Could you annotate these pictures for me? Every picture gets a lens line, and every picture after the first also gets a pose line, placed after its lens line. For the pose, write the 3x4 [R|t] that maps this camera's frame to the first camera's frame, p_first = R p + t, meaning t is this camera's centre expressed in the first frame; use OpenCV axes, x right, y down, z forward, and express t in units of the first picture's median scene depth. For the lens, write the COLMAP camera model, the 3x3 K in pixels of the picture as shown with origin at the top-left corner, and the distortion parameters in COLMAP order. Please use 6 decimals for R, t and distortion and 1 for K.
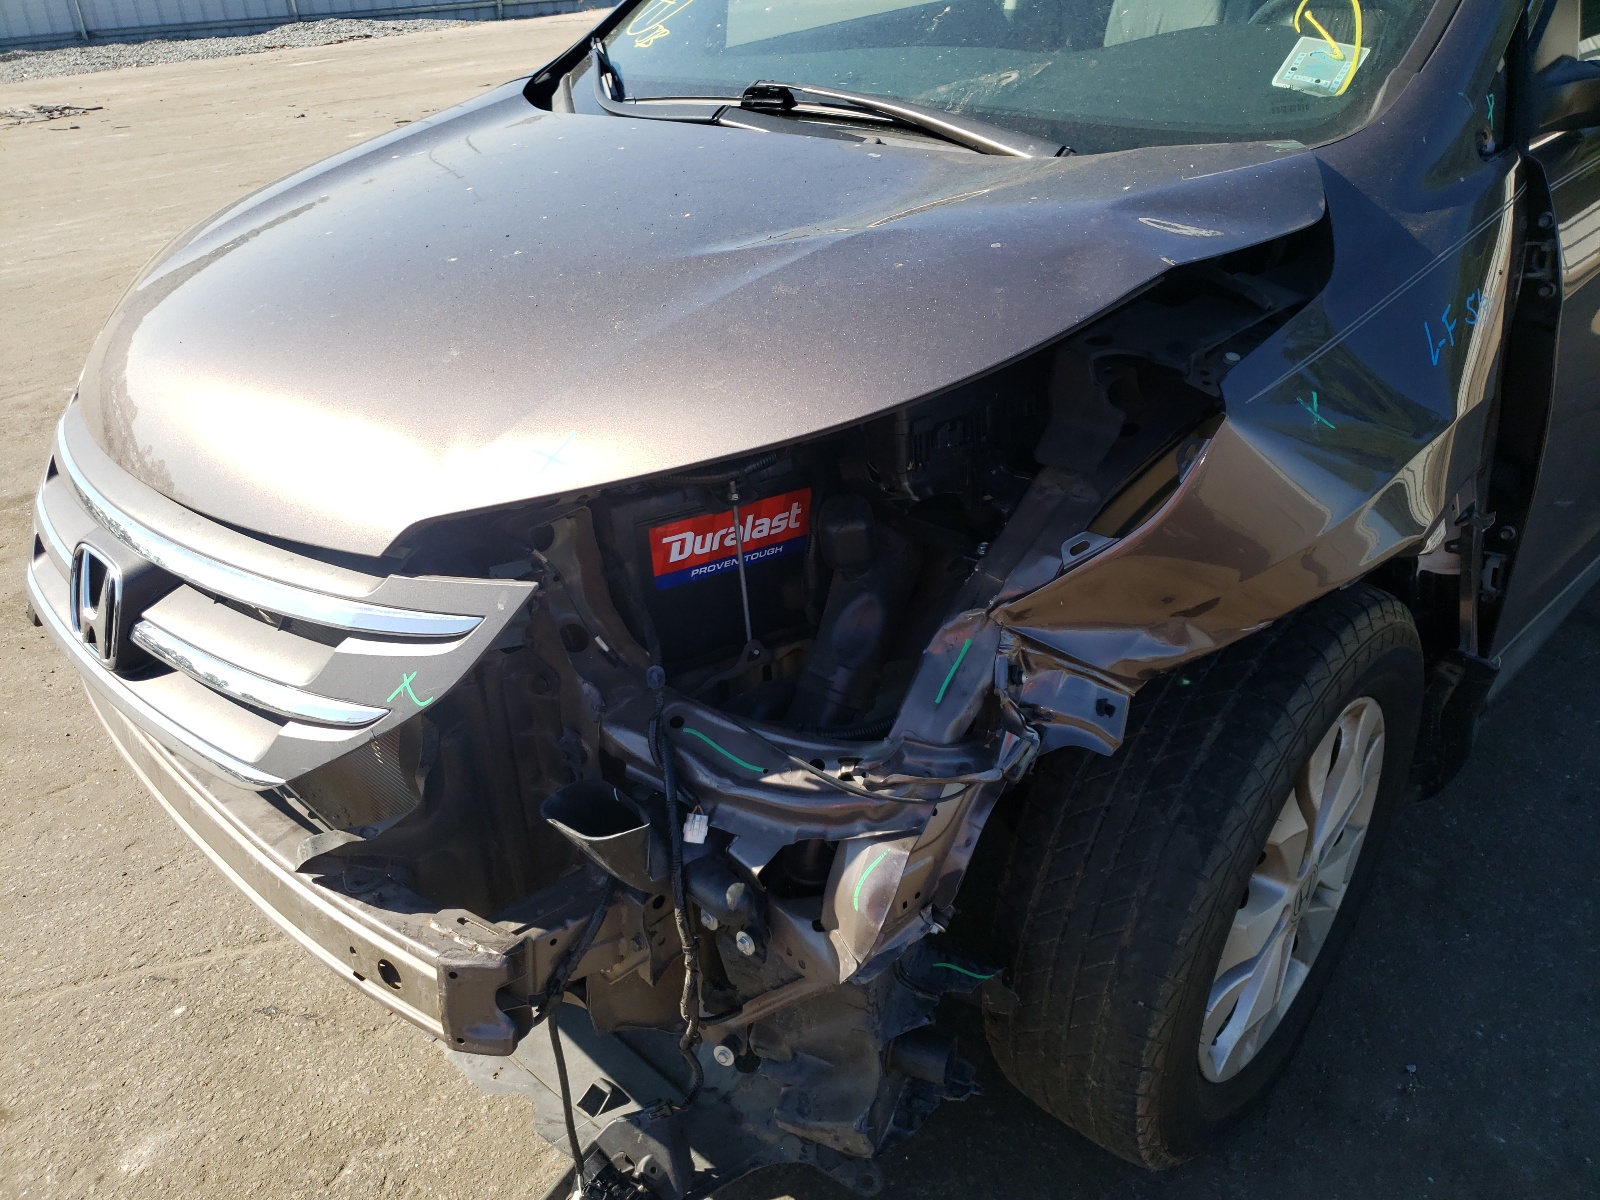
lens RADIAL K [[1242.7, 0, 800.0], [0, 1242.7, 600.0], [0, 0, 1]] dist [0.006795, 0.006381]
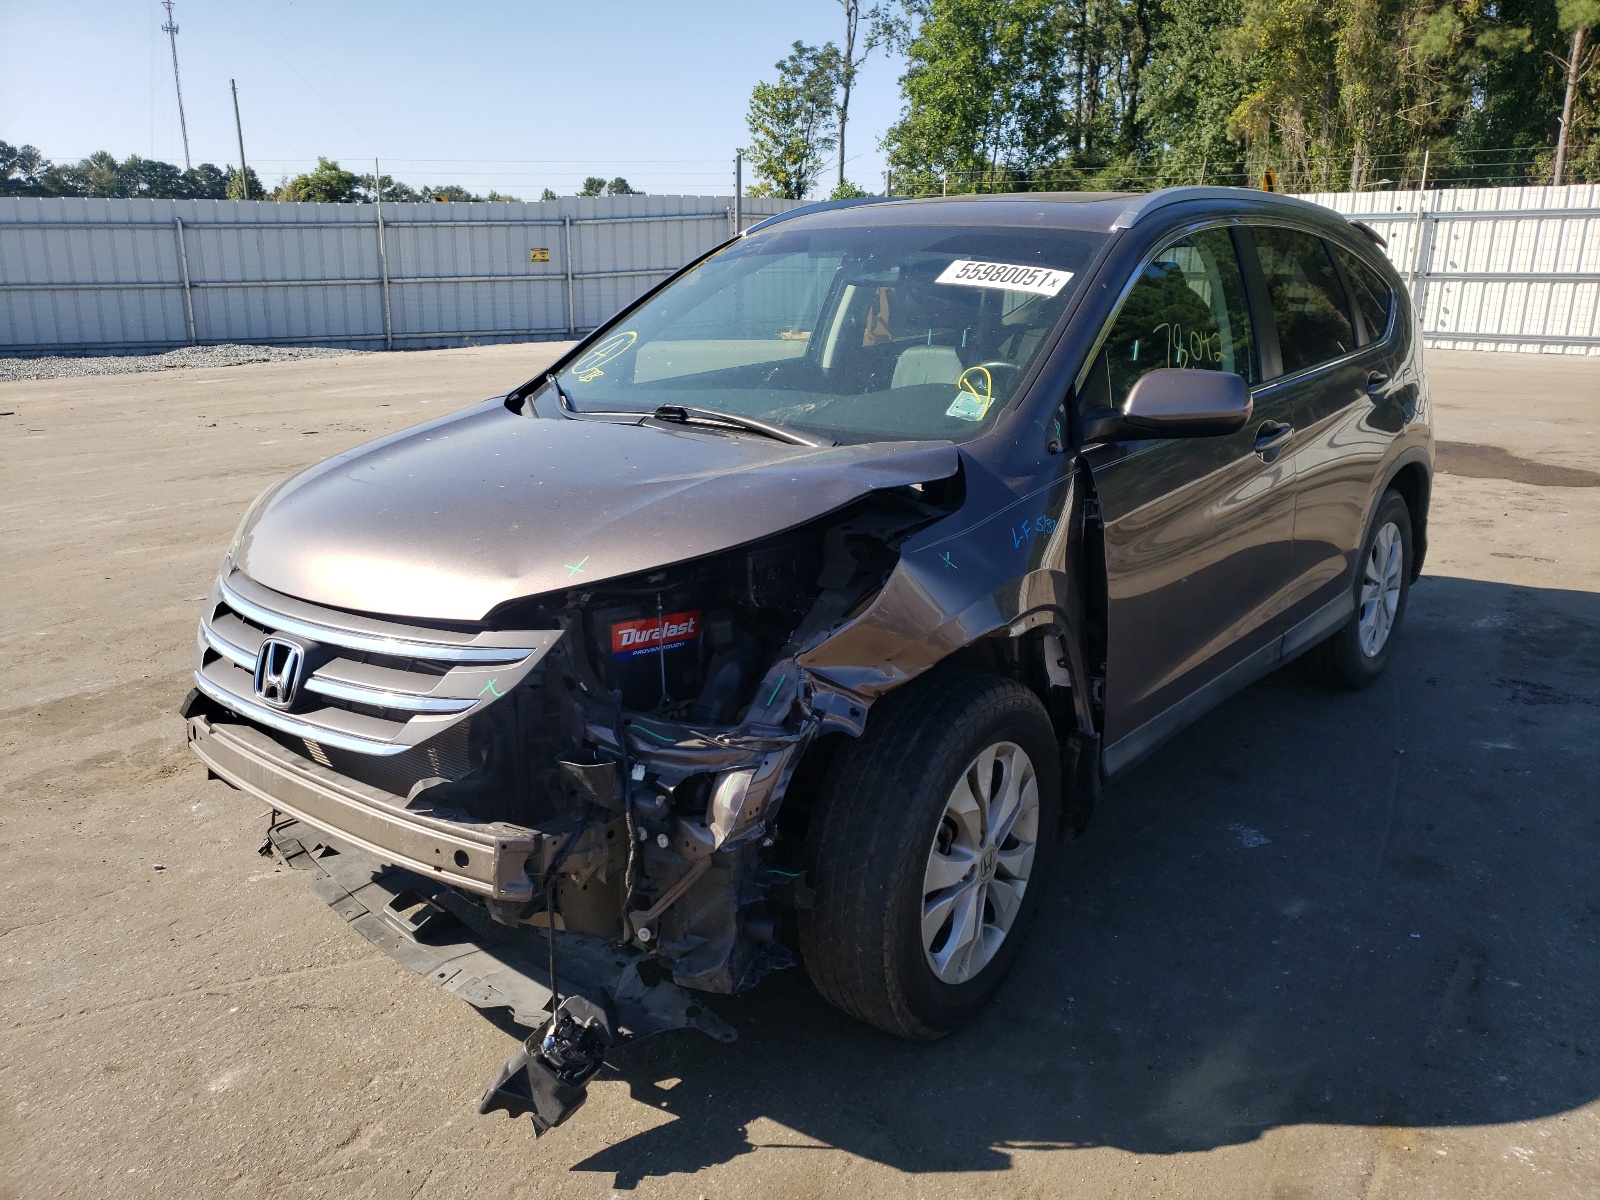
lens RADIAL K [[1220.6, 0, 800.0], [0, 1220.6, 600.0], [0, 0, 1]] dist [-0.005793, -0.009442]
pose [[0.993276, 0.019610, 0.114101, -0.046172], [0.008685, 0.970153, -0.242337, 0.307996], [-0.115448, 0.241698, 0.963459, -0.694434]]
